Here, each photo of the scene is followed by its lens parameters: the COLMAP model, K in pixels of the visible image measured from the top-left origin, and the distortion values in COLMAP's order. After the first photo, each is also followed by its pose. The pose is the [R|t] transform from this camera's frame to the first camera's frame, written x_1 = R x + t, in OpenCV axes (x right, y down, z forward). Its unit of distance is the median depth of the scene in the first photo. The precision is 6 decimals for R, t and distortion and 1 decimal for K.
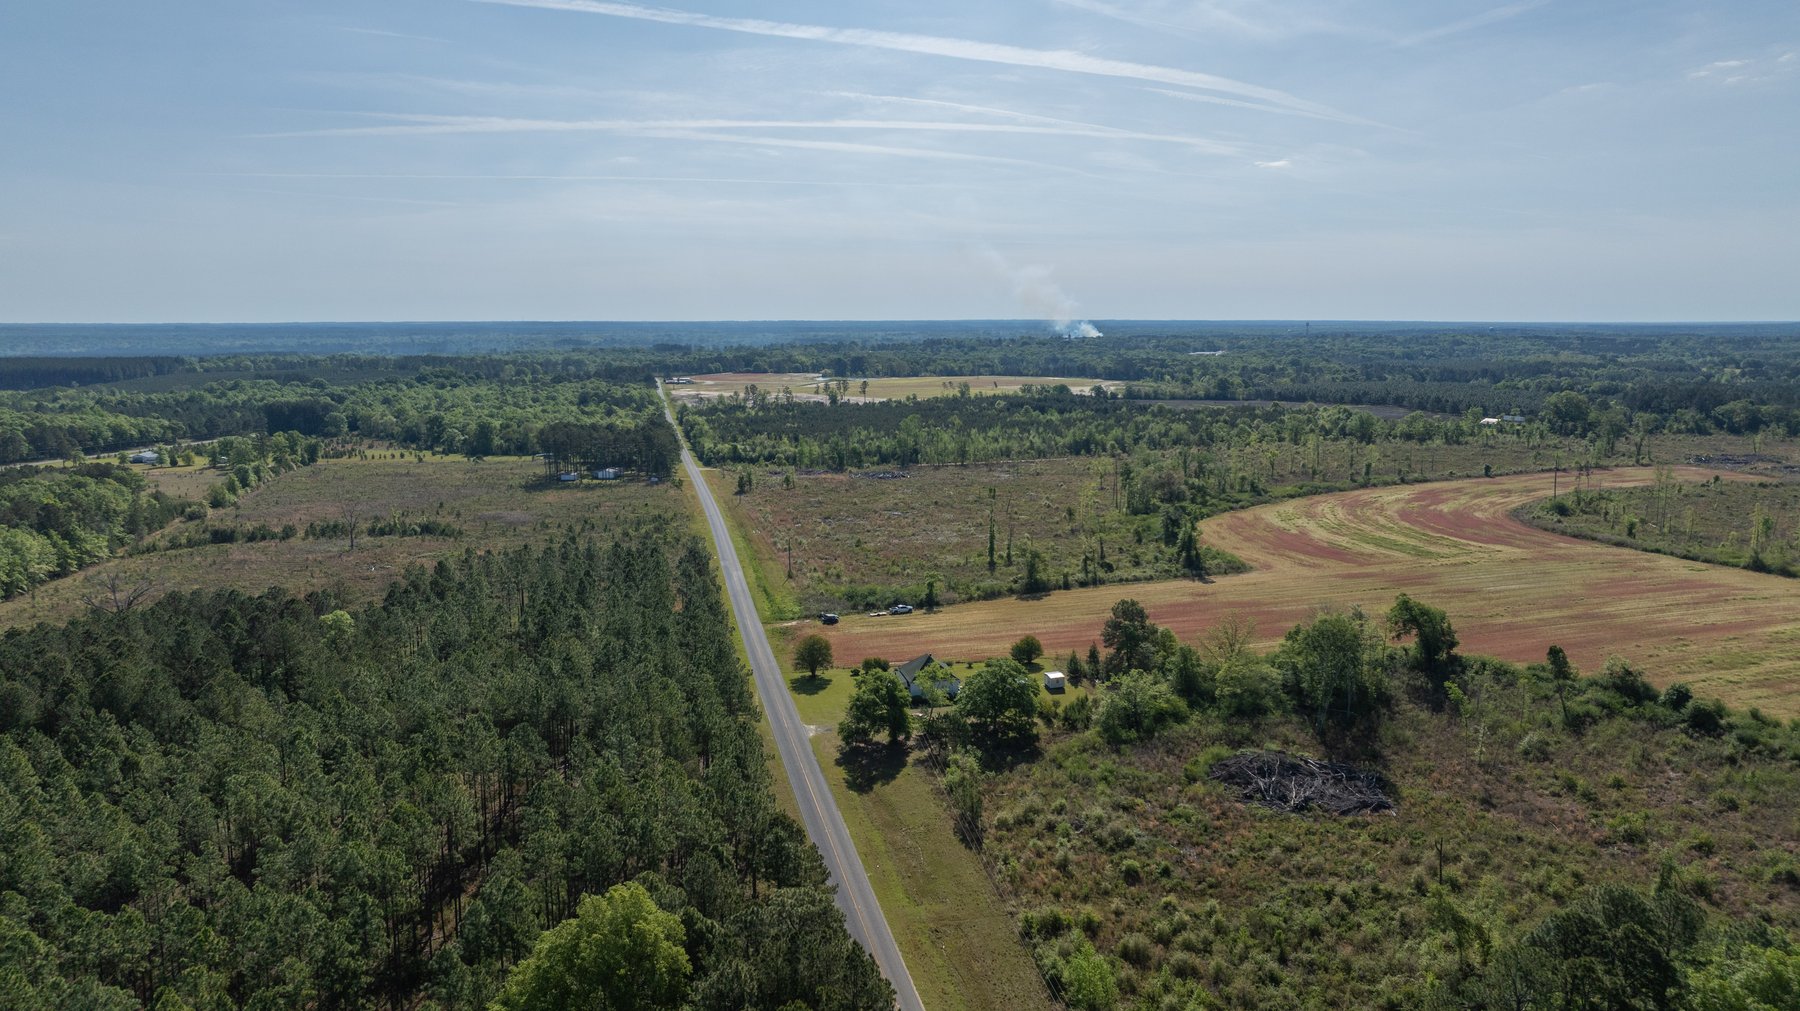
lens RADIAL K [[1273.6, 0, 896.5], [0, 1273.6, 492.3], [0, 0, 1]] dist [-0.029235, 0.026196]
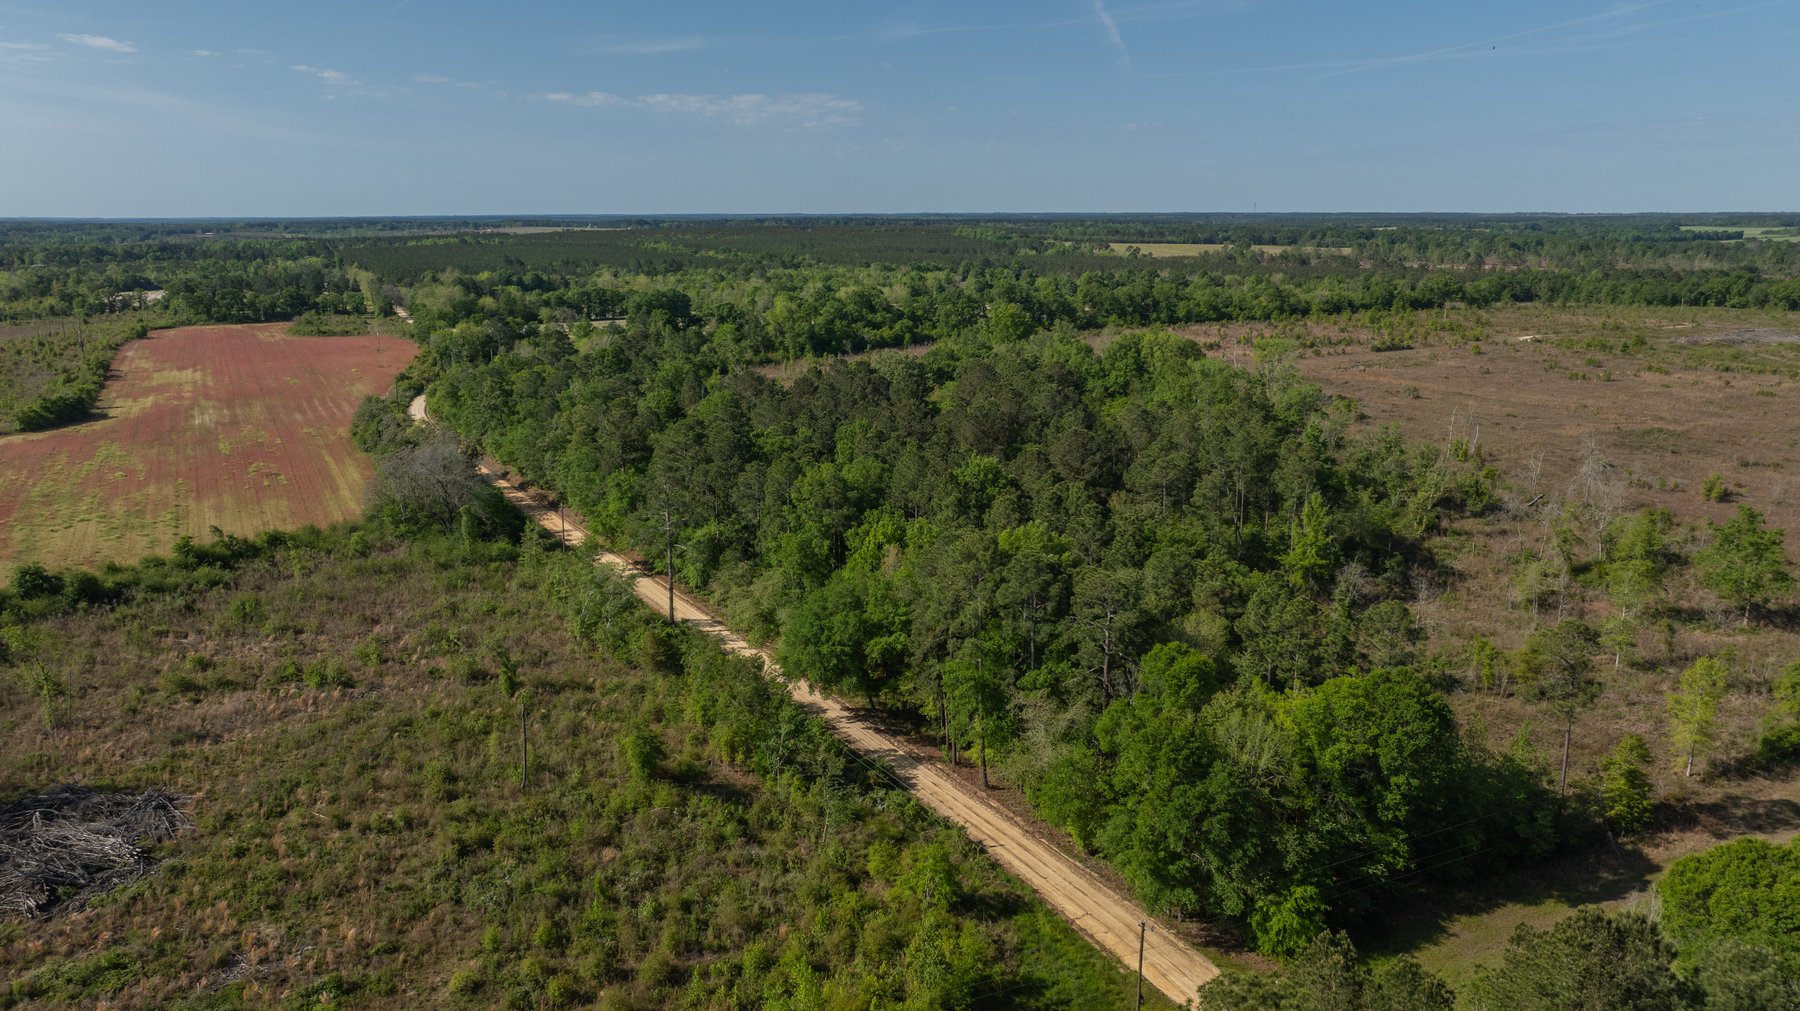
lens RADIAL K [[1273.6, 0, 923.4], [0, 1273.6, 462.5], [0, 0, 1]] dist [-0.029235, 0.026196]
pose [[-0.246236, -0.186377, 0.951121, -0.089713], [0.135689, 0.965043, 0.224234, -0.003960], [-0.959665, 0.184271, -0.212339, 0.219714]]
